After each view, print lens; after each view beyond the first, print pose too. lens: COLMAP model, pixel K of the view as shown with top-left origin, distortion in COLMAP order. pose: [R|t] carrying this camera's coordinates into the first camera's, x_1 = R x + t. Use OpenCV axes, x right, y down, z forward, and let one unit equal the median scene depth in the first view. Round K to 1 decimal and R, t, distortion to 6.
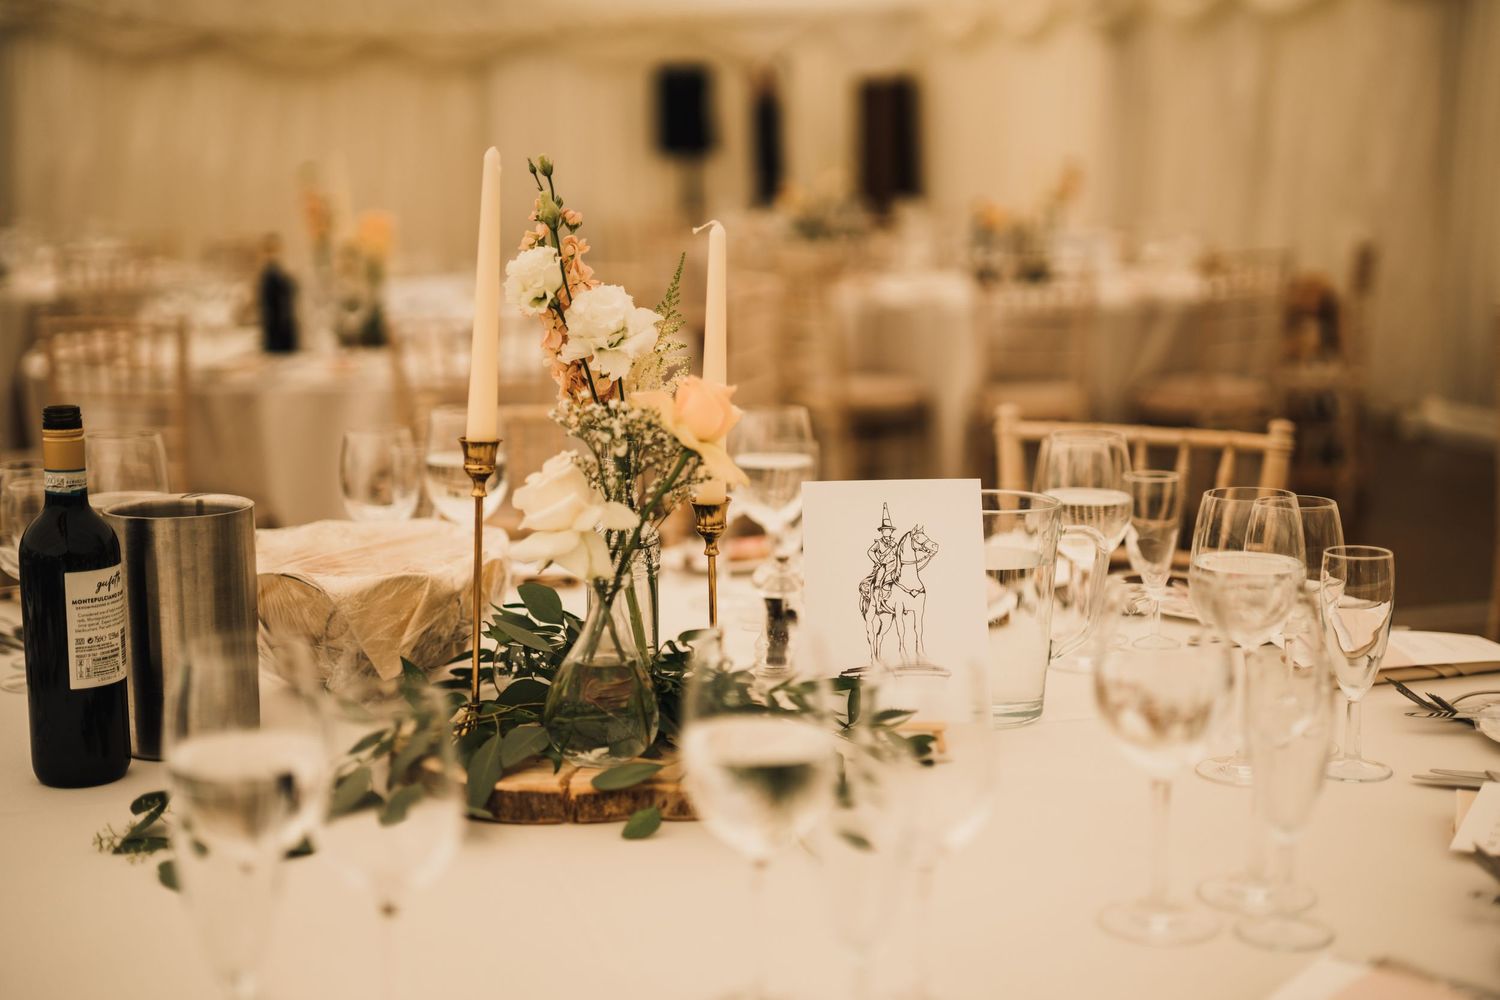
lens RADIAL K [[2111.2, 0, 749.6], [0, 2111.2, 500.1], [0, 0, 1]] dist [-0.031942, 0.000000]
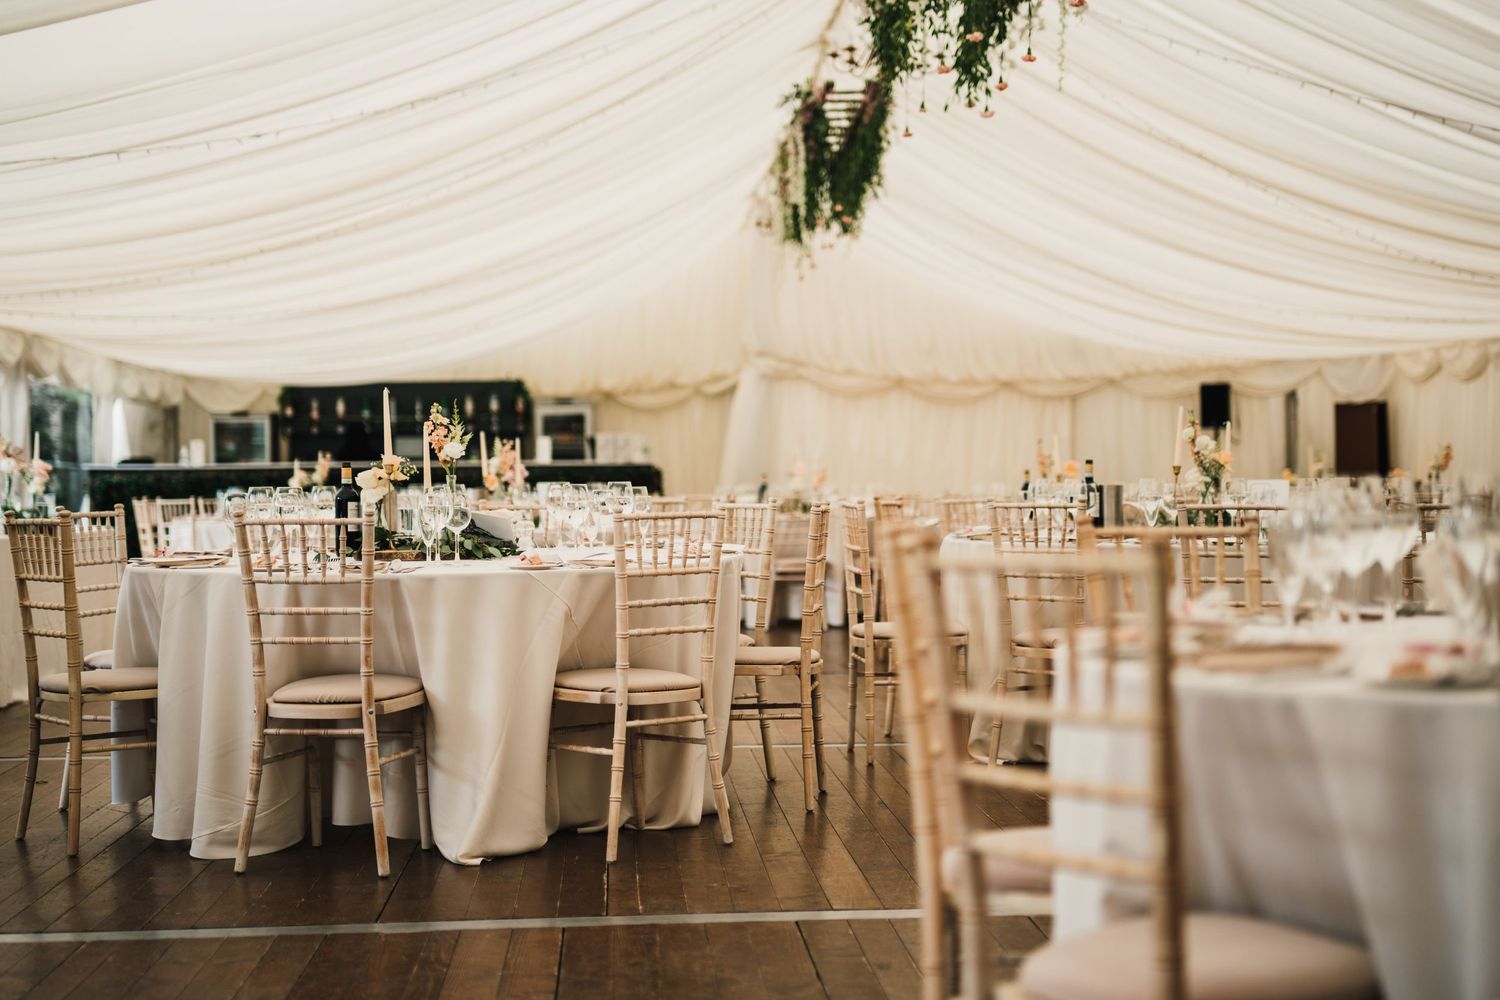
lens RADIAL K [[2111.2, 0, 749.9], [0, 2111.2, 500.3], [0, 0, 1]] dist [-0.031942, 0.000000]
pose [[0.969377, 0.003216, -0.245557, 0.107949], [-0.041380, 0.987756, -0.150417, 0.796181], [0.242067, 0.155972, 0.957641, -3.763503]]
